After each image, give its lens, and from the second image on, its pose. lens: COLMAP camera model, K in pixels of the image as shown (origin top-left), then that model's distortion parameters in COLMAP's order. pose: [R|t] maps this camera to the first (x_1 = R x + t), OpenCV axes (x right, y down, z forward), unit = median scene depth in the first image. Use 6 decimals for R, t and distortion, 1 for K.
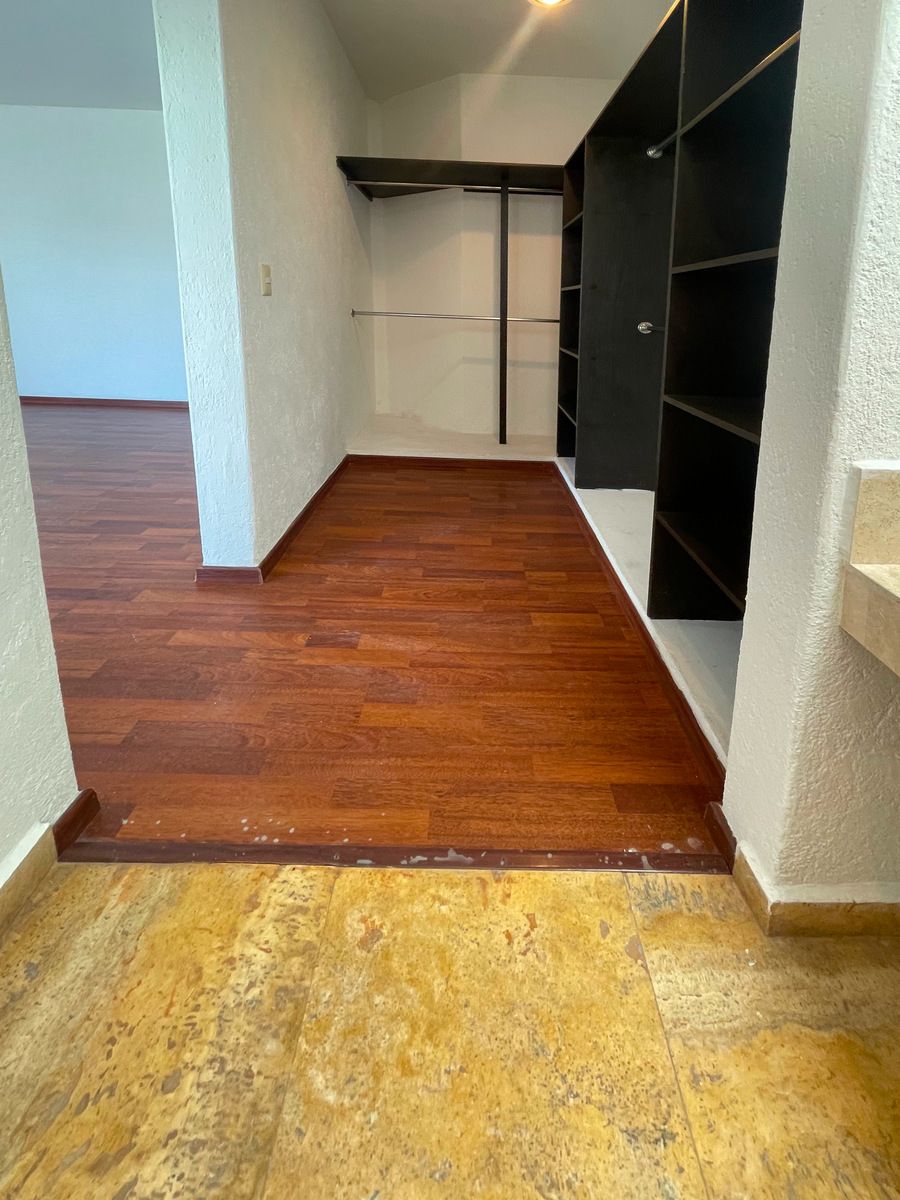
lens RADIAL K [[509.2, 0, 448.5], [0, 509.2, 594.6], [0, 0, 1]] dist [-0.002296, 0.000503]
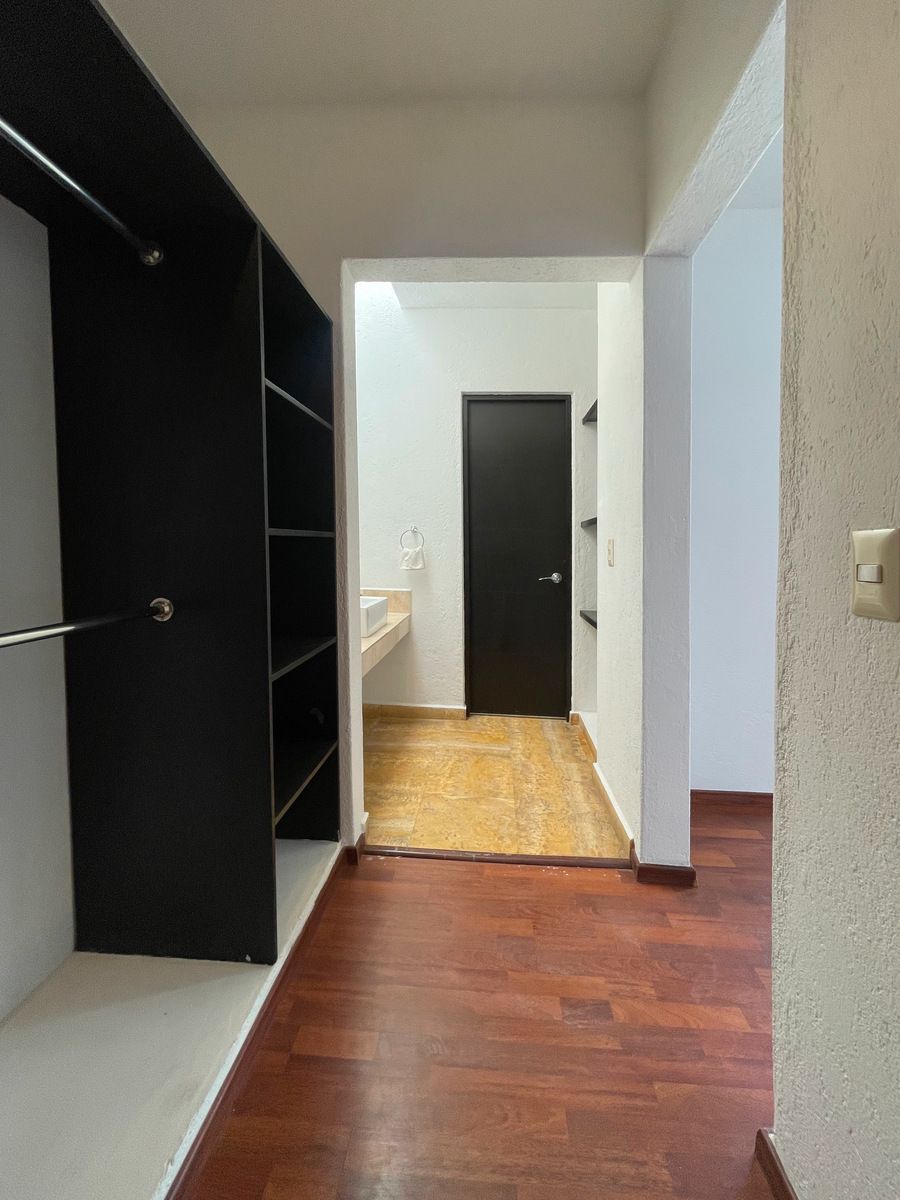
lens RADIAL K [[509.2, 0, 448.5], [0, 509.2, 594.6], [0, 0, 1]] dist [-0.002296, 0.000503]
pose [[-0.997116, -0.056864, 0.050266, 0.069547], [-0.016310, 0.807376, 0.589812, -1.787545], [-0.074123, 0.587291, -0.805975, 2.052071]]
